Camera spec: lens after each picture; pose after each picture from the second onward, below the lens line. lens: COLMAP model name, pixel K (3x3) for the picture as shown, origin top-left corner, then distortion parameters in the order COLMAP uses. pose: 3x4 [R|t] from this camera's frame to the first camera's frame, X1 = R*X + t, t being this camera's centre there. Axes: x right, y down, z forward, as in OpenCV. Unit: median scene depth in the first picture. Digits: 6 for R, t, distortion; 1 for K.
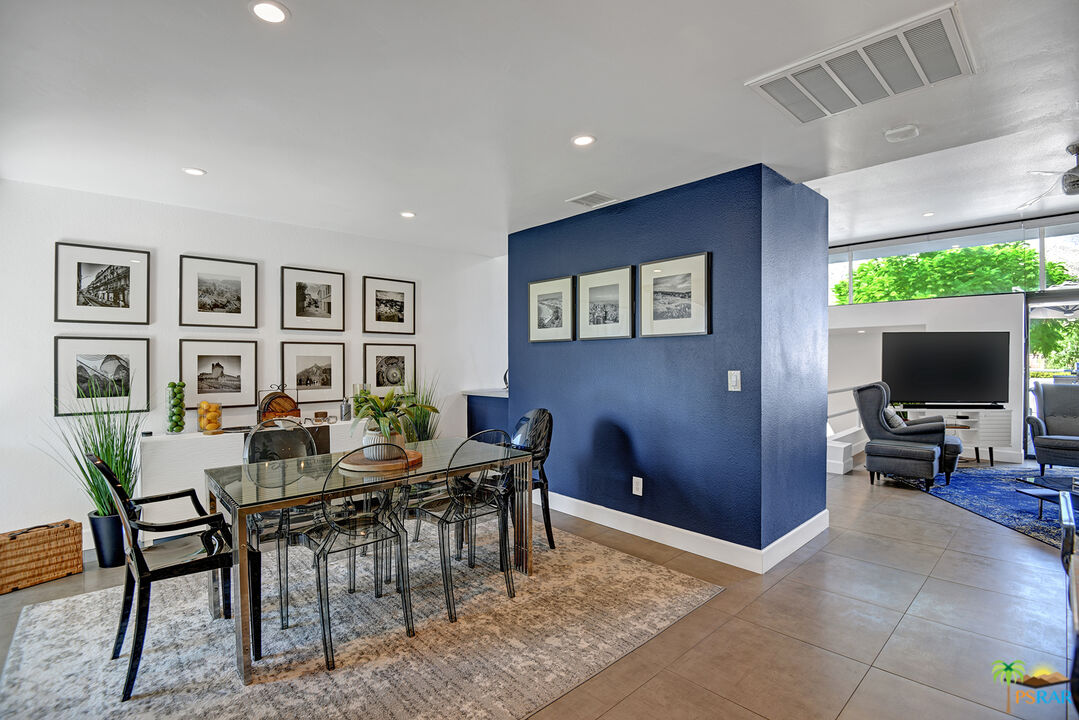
lens RADIAL K [[496.8, 0, 537.1], [0, 496.8, 364.7], [0, 0, 1]] dist [-0.022873, -0.006841]
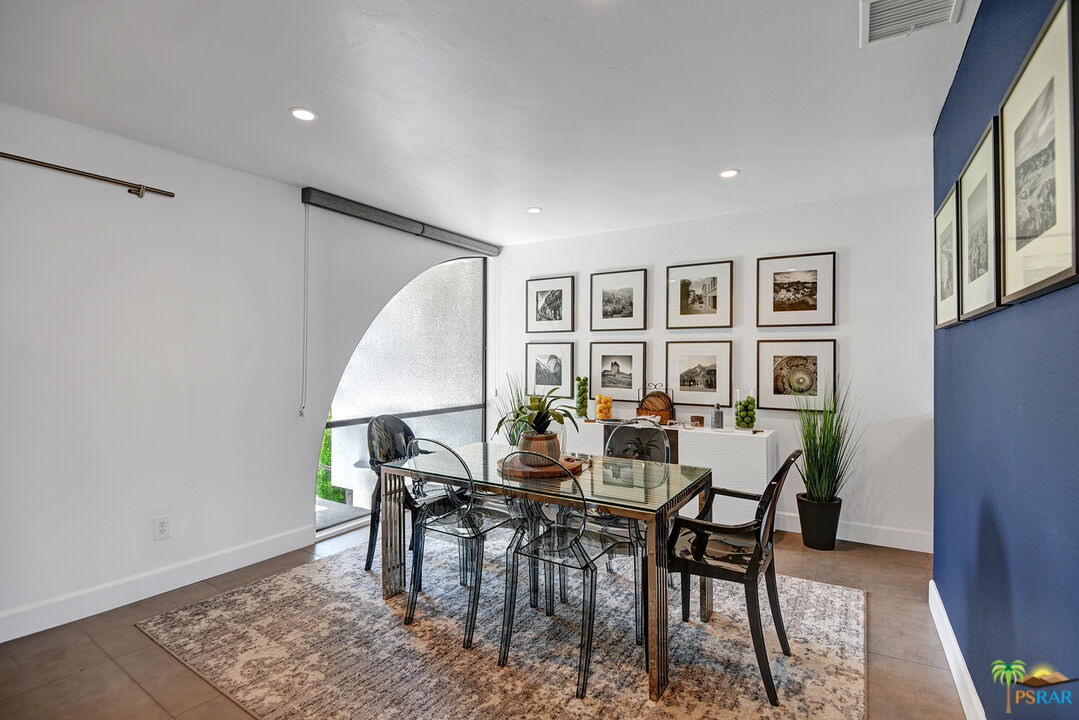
lens RADIAL K [[496.8, 0, 540.8], [0, 496.8, 358.9], [0, 0, 1]] dist [-0.022873, -0.006841]
pose [[0.265599, 0.004691, -0.964072, 0.391795], [-0.014413, 0.999896, 0.000894, -0.008328], [0.963976, 0.013658, 0.265639, 0.485538]]
